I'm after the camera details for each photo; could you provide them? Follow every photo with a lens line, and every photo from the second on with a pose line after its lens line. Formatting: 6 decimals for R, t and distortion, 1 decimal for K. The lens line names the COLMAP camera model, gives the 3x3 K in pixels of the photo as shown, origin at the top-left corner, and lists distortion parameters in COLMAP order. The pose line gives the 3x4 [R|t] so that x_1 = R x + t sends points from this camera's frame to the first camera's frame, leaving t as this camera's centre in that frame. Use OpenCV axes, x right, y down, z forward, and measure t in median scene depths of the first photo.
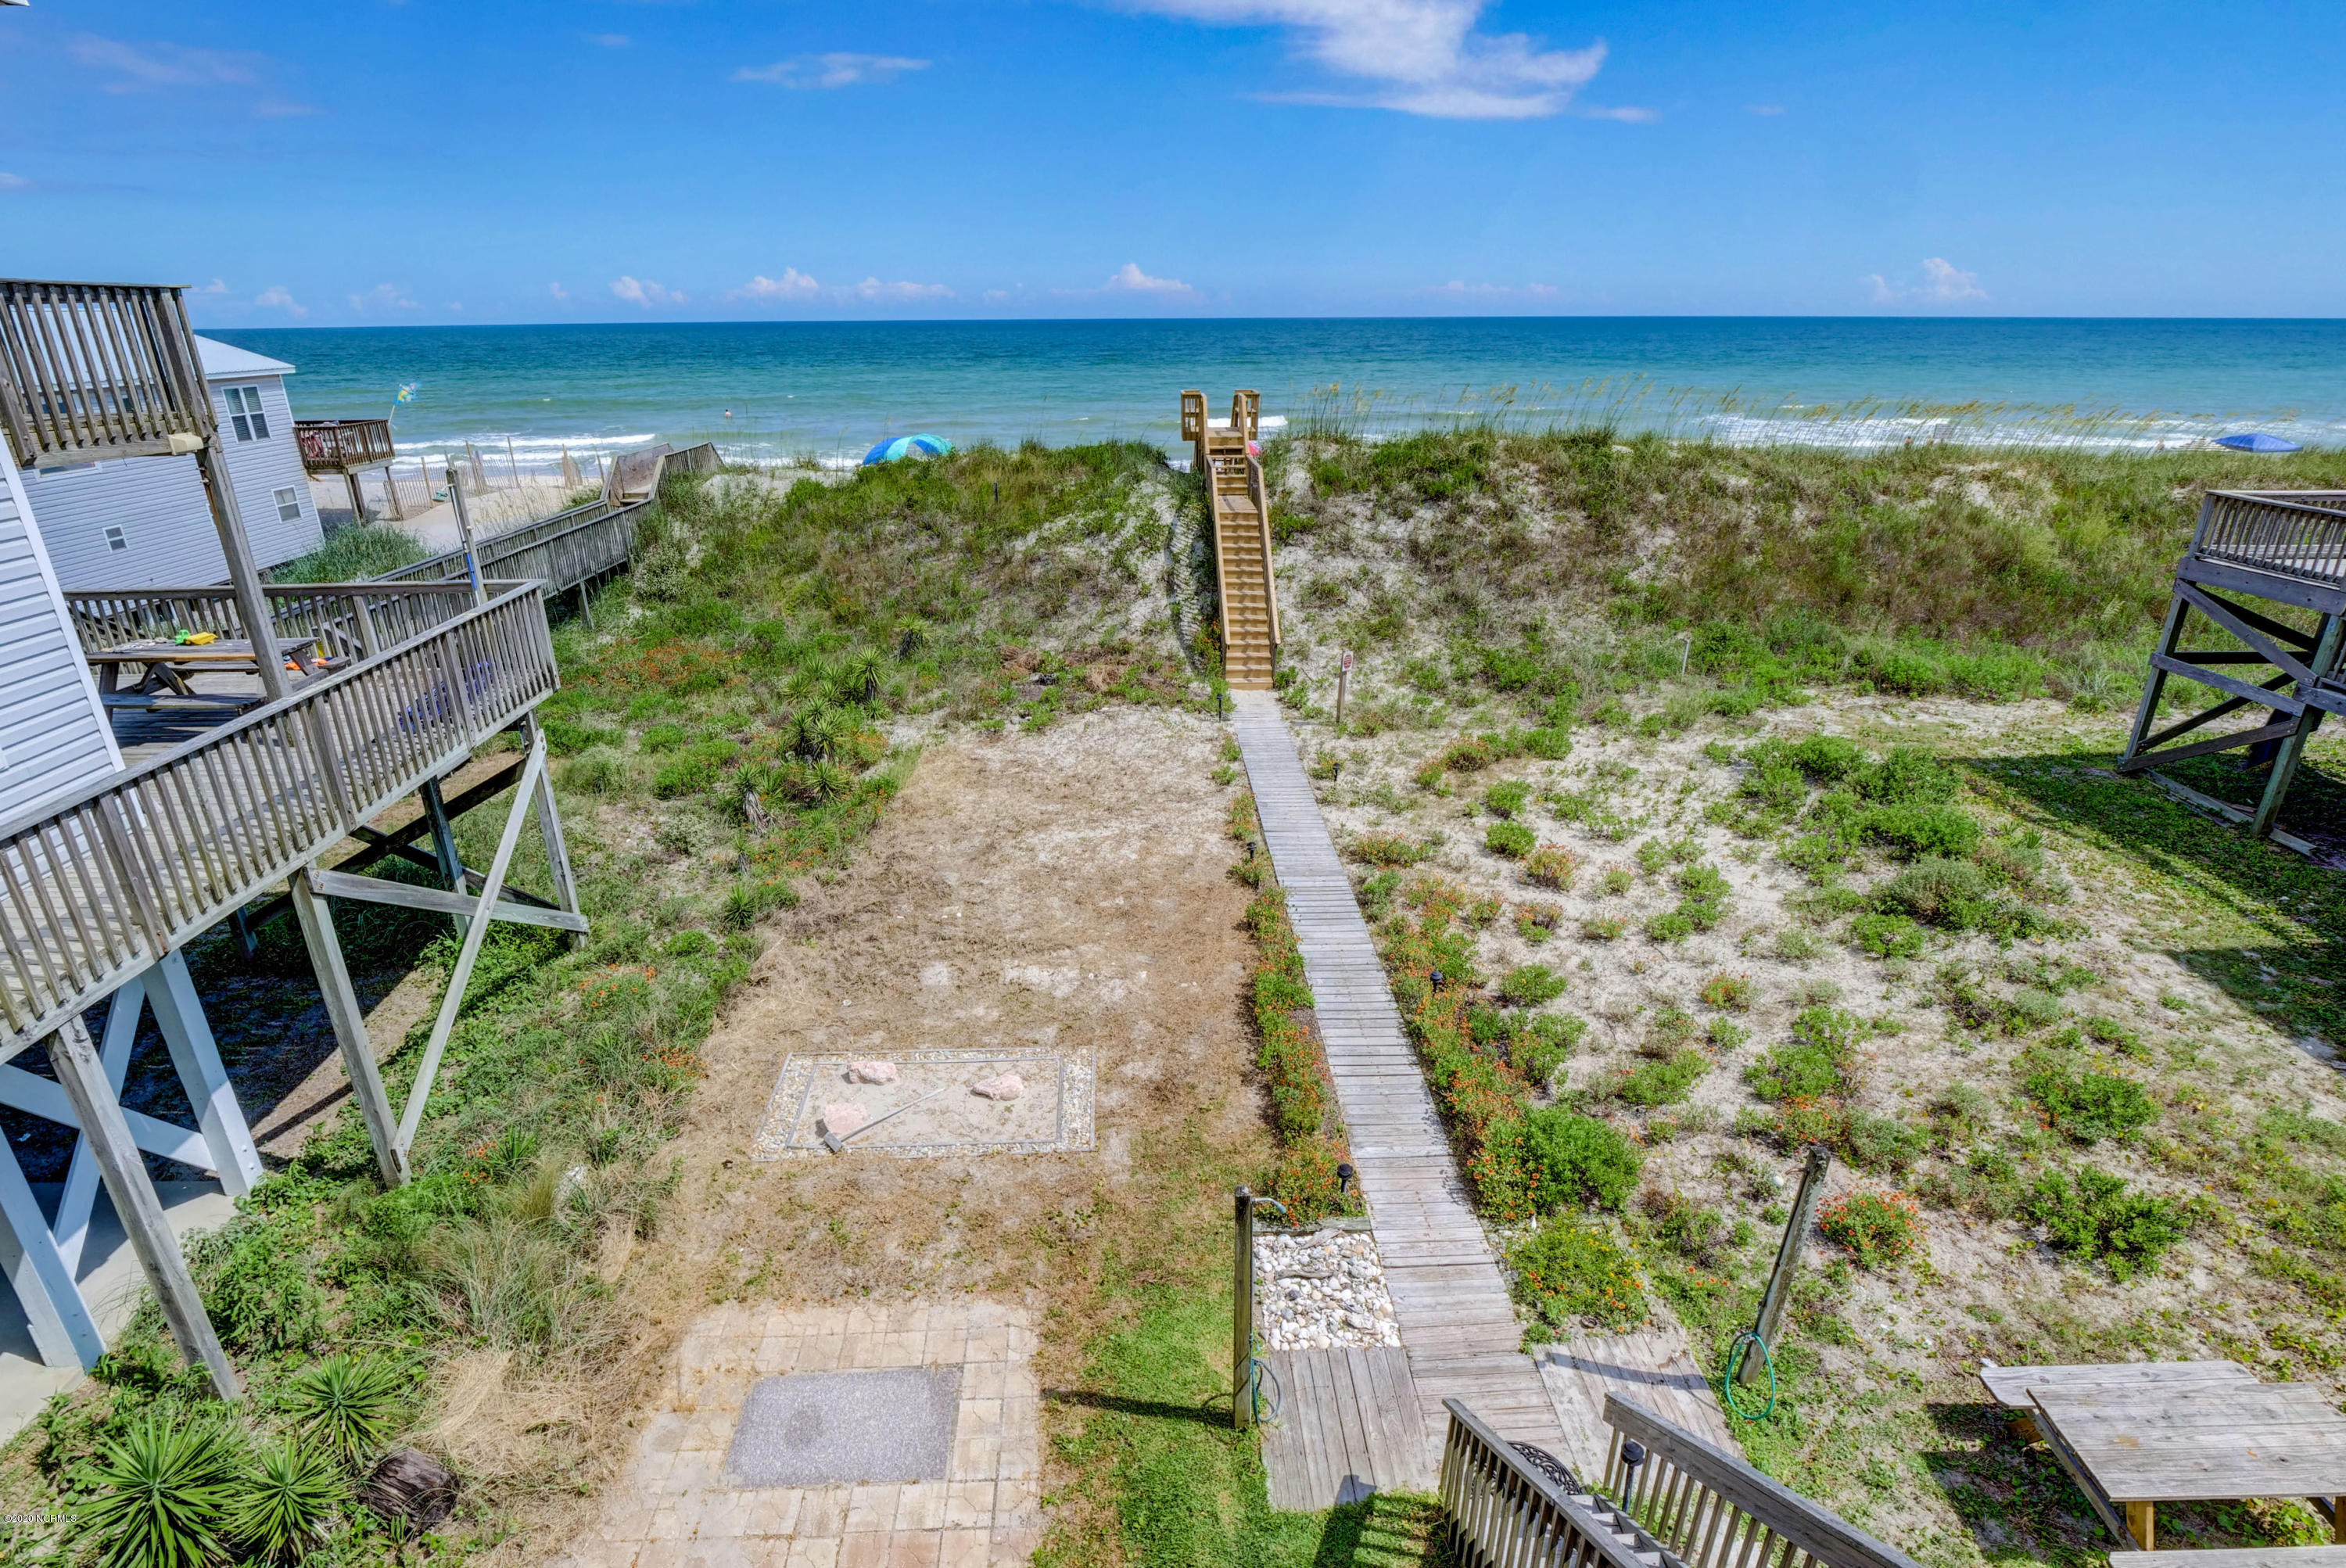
lens RADIAL K [[1141.3, 0, 1156.2], [0, 1141.3, 777.7], [0, 0, 1]] dist [-0.008677, -0.005444]
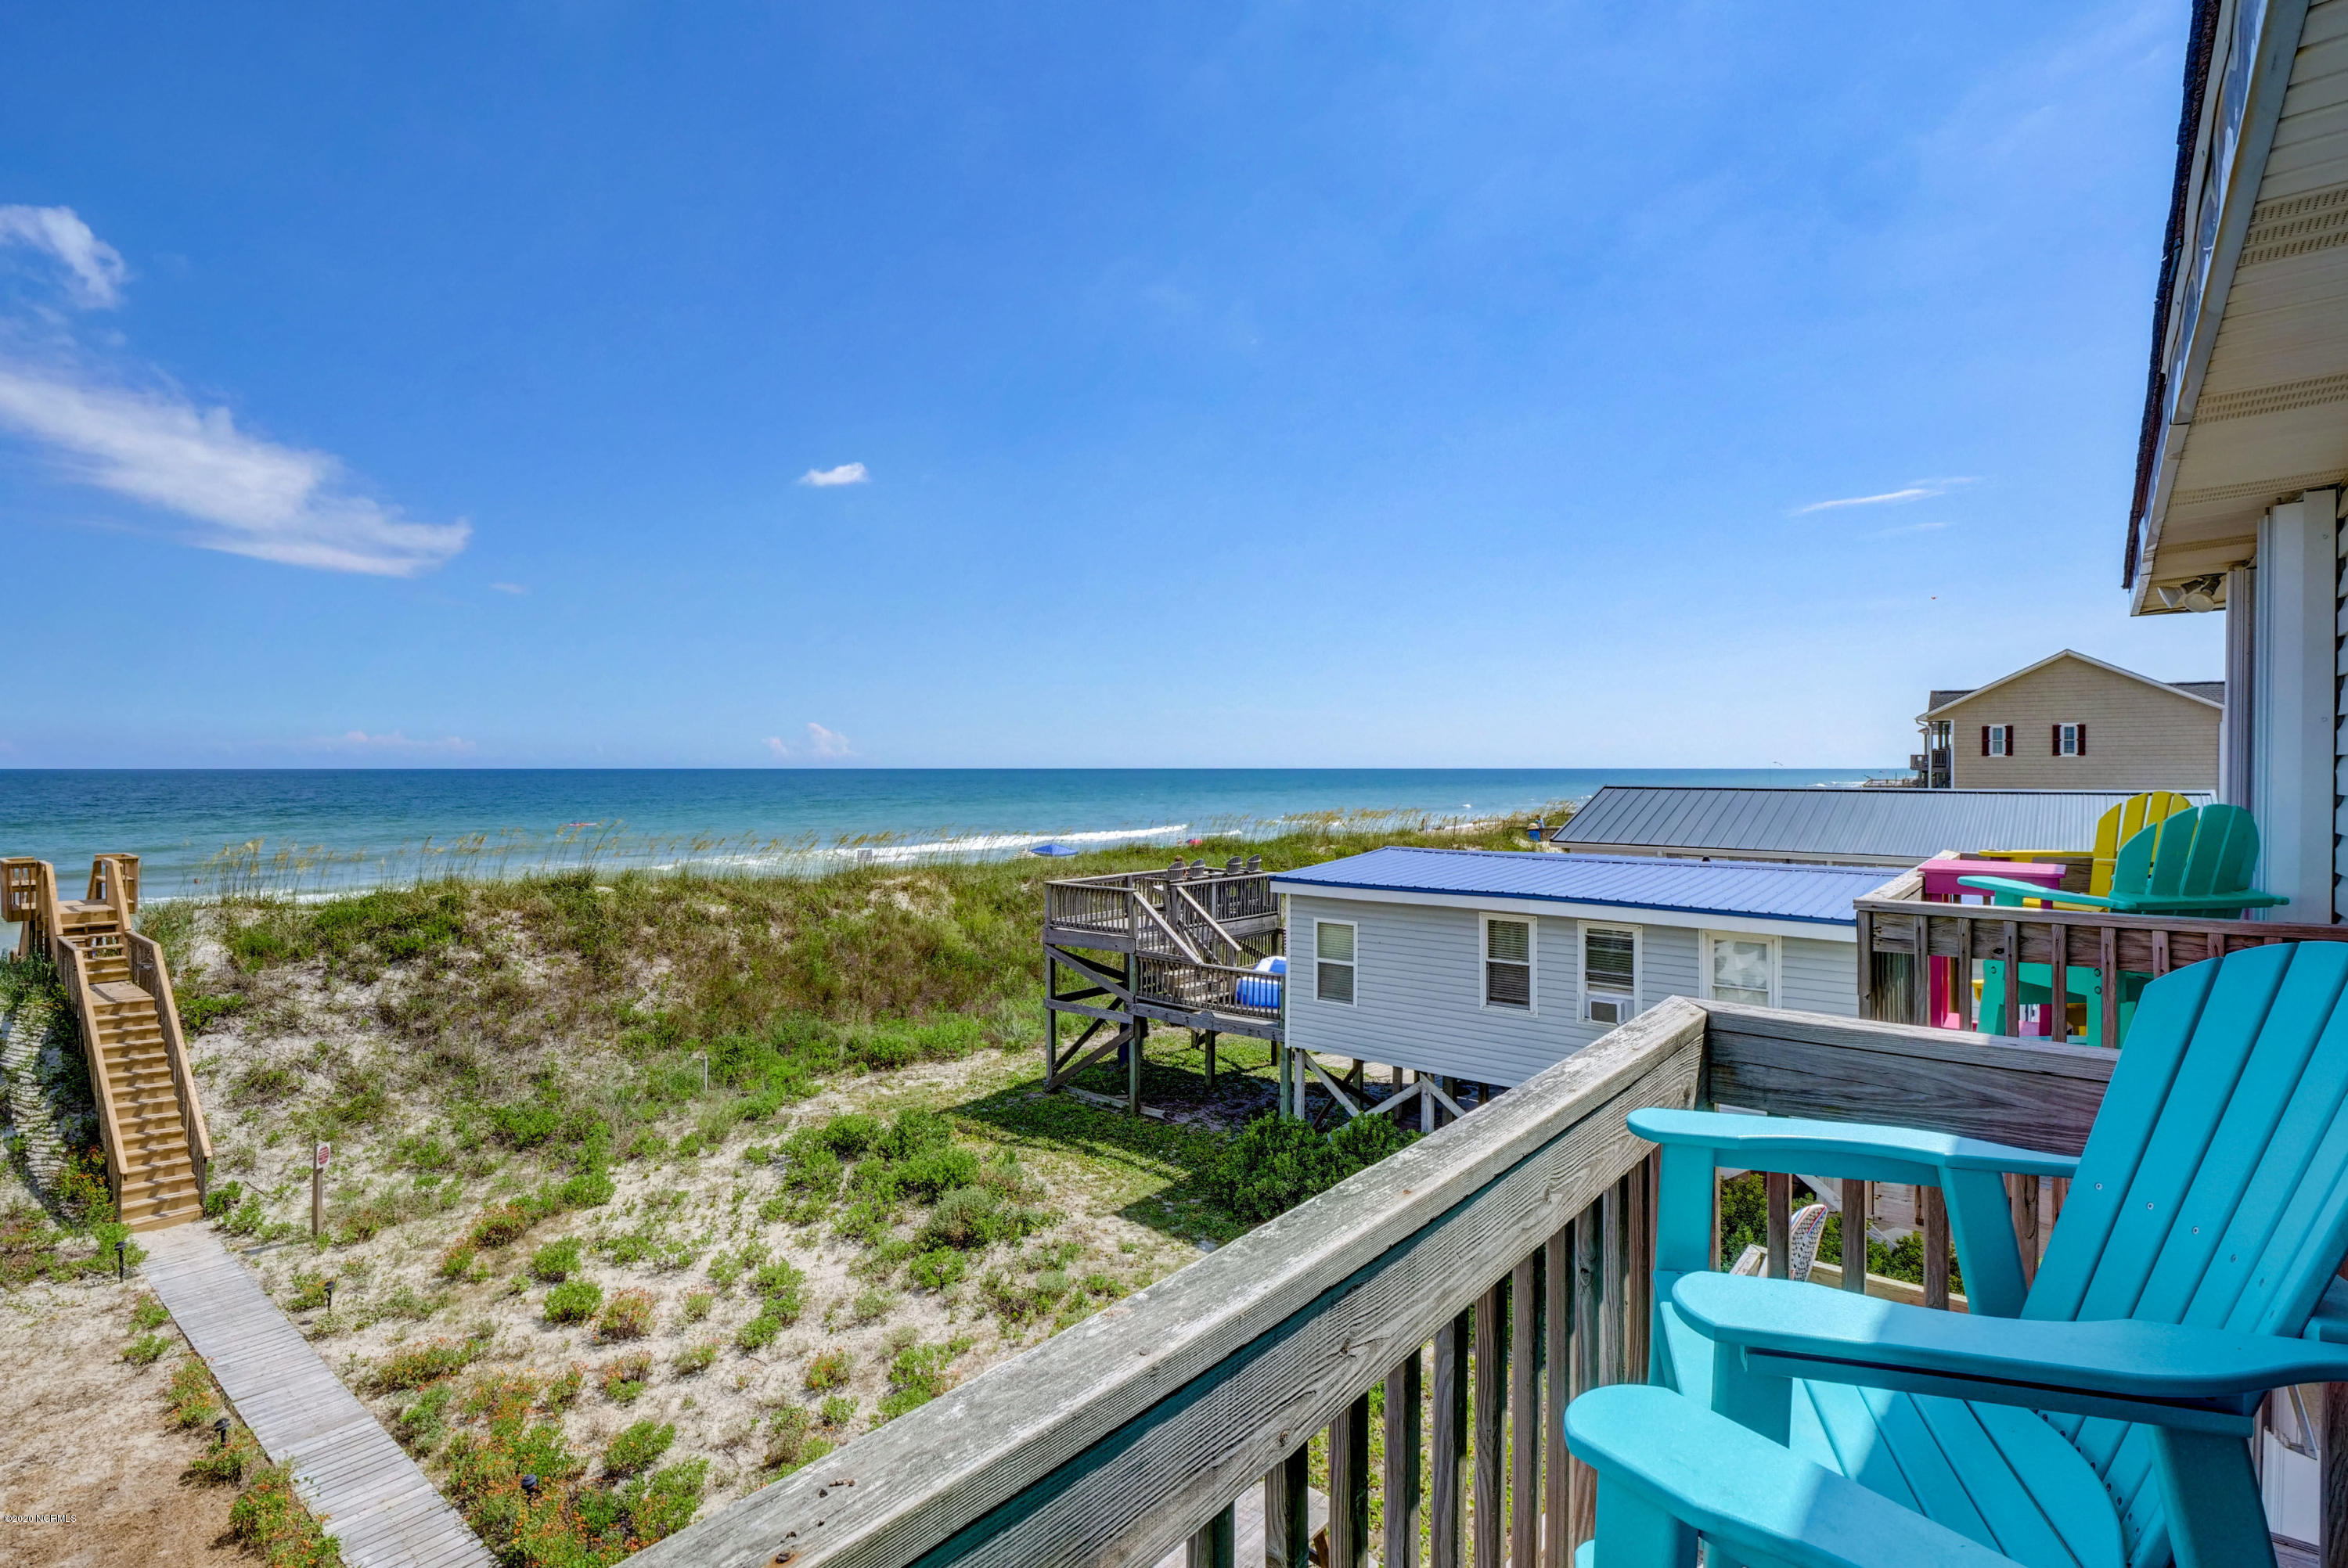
lens RADIAL K [[1142.1, 0, 1157.2], [0, 1142.1, 777.7], [0, 0, 1]] dist [-0.008677, -0.005444]
pose [[0.660588, -0.001291, 0.750748, -0.041315], [0.278267, 0.929191, -0.243251, 0.009914], [-0.697274, 0.369596, 0.614172, -0.027621]]
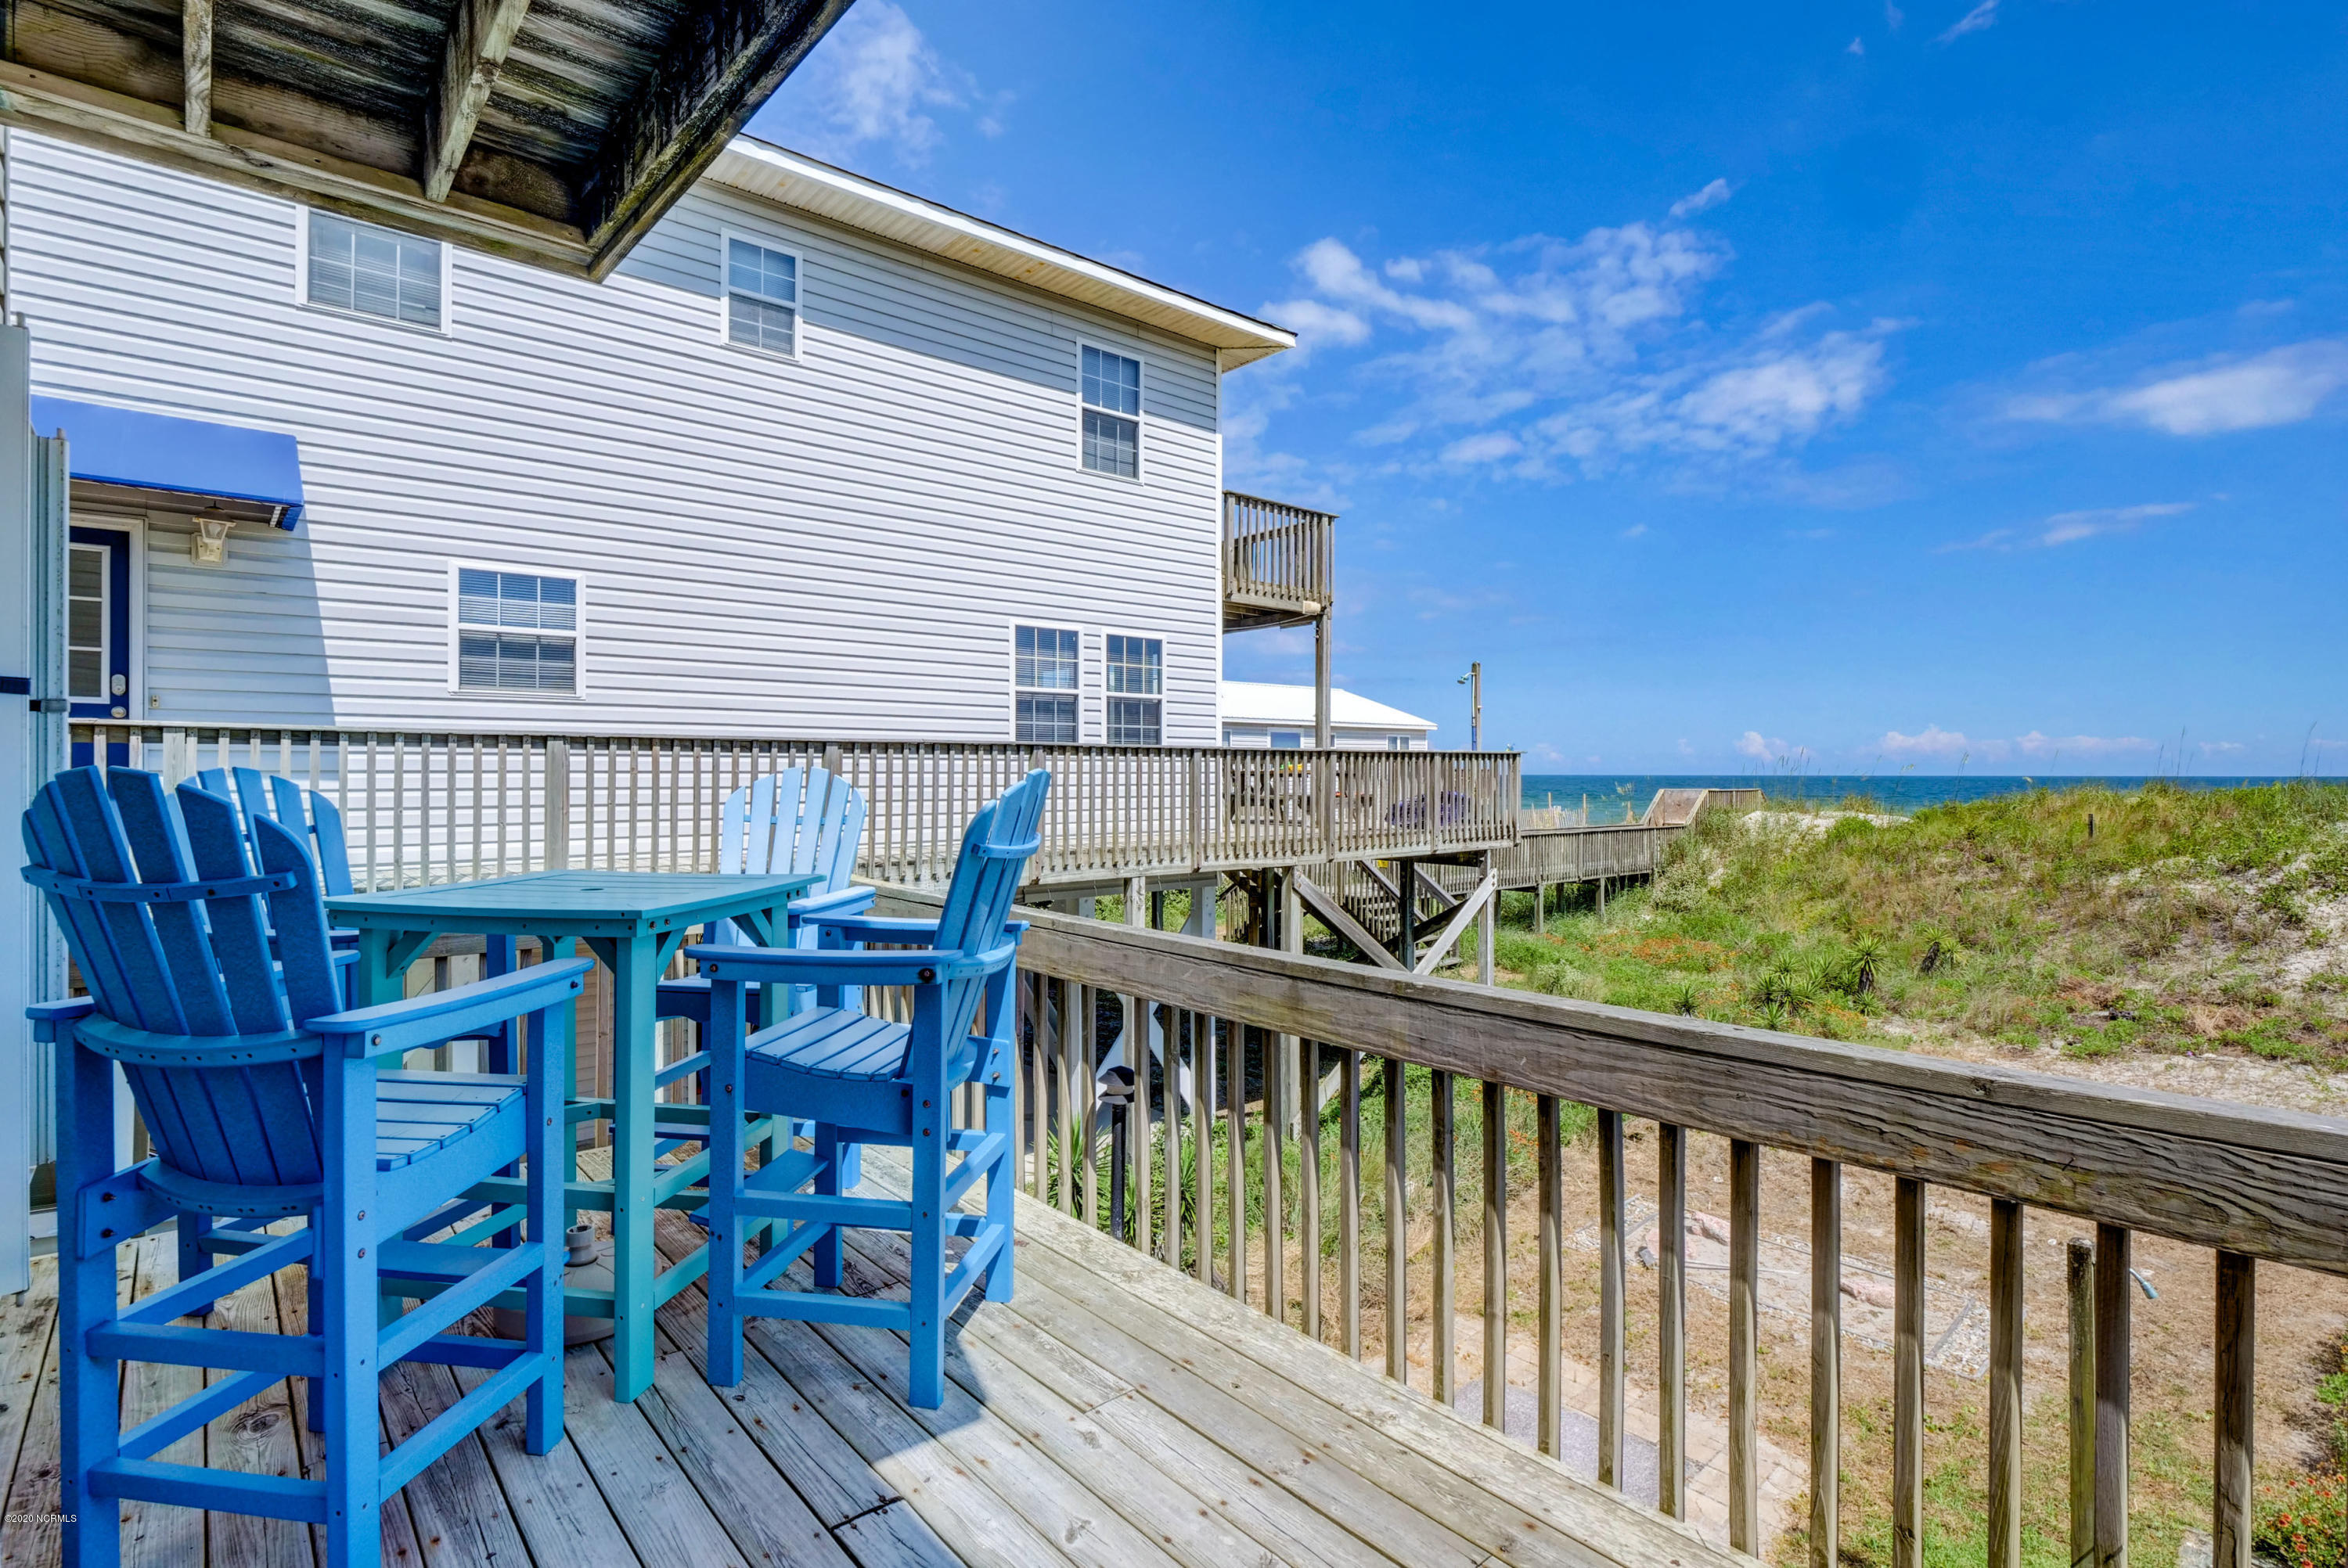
lens RADIAL K [[1157.0, 0, 1174.0], [0, 1157.0, 784.0], [0, 0, 1]] dist [-0.004414, 0.000078]
pose [[0.646879, 0.010626, -0.762518, 0.076887], [-0.287777, 0.929376, -0.231183, 0.122765], [0.706209, 0.368983, 0.604252, 0.005541]]
